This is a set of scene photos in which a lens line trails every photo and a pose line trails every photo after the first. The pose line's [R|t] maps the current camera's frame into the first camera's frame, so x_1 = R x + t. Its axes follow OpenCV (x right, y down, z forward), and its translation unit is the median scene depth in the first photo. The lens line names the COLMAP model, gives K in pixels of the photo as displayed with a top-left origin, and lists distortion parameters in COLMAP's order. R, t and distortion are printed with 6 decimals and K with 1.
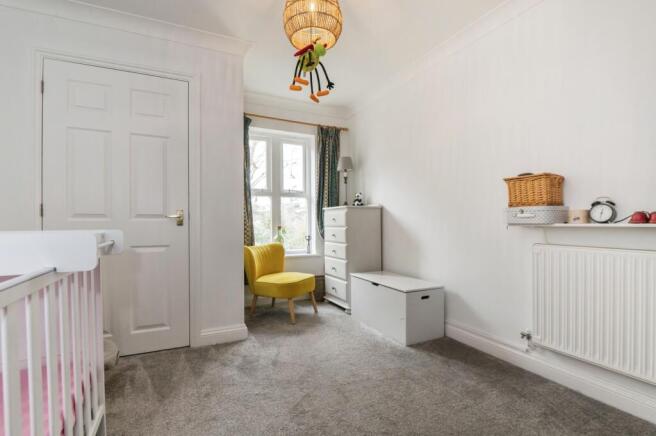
lens RADIAL K [[304.5, 0, 327.4], [0, 304.5, 226.8], [0, 0, 1]] dist [-0.008458, -0.001419]
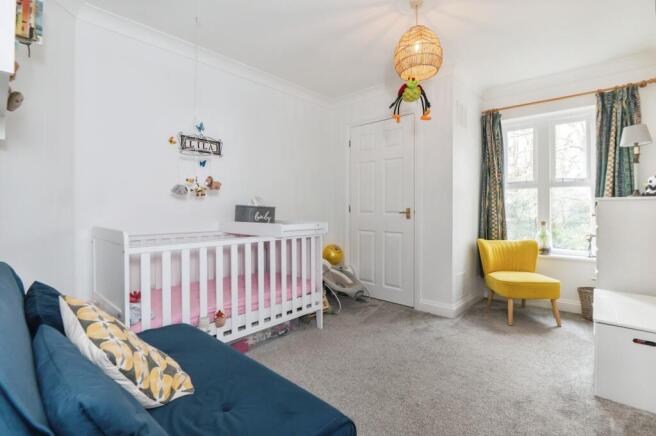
lens RADIAL K [[304.5, 0, 327.5], [0, 304.5, 217.2], [0, 0, 1]] dist [-0.008458, -0.001419]
pose [[0.366595, 0.024216, -0.930065, 0.521752], [-0.020026, 0.999635, 0.018134, -0.021213], [0.930165, 0.011978, 0.366946, 0.116048]]
